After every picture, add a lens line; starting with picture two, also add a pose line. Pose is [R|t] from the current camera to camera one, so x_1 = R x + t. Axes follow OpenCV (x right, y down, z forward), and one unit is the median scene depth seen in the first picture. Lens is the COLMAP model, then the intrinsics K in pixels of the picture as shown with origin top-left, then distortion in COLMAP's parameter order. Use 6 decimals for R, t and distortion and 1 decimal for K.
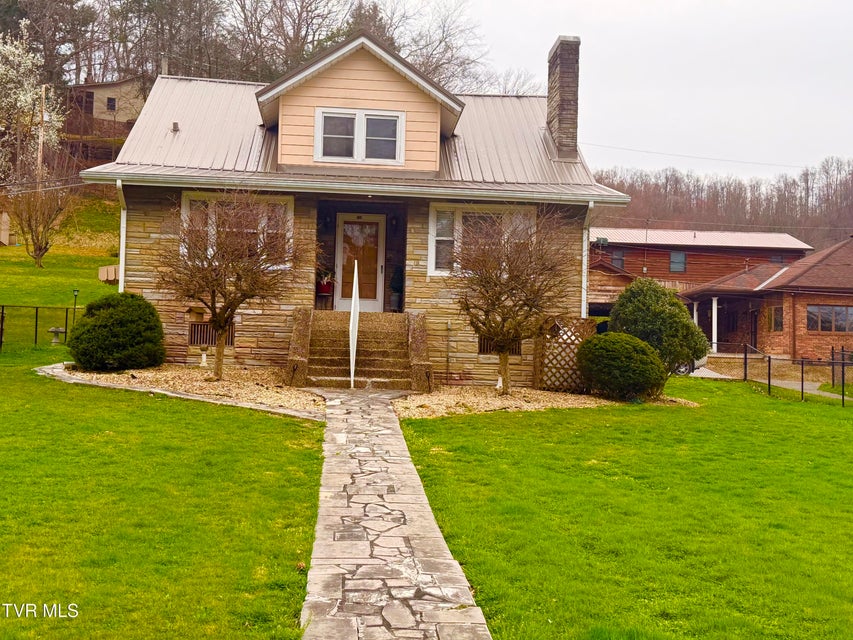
lens RADIAL K [[1118.0, 0, 427.2], [0, 1118.0, 318.8], [0, 0, 1]] dist [0.145070, 0.000000]
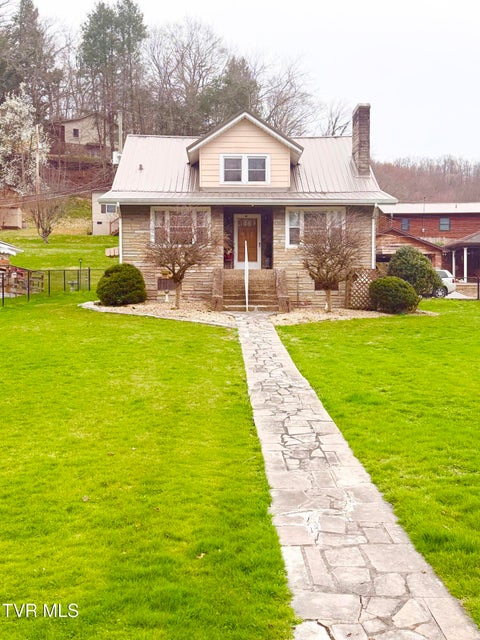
lens RADIAL K [[763.9, 0, 239.1], [0, 763.9, 319.8], [0, 0, 1]] dist [0.135225, 0.000000]
pose [[0.997929, -0.028064, -0.057885, -0.005856], [0.032196, 0.996905, 0.071720, -0.013390], [0.055693, -0.073435, 0.995744, -0.236509]]
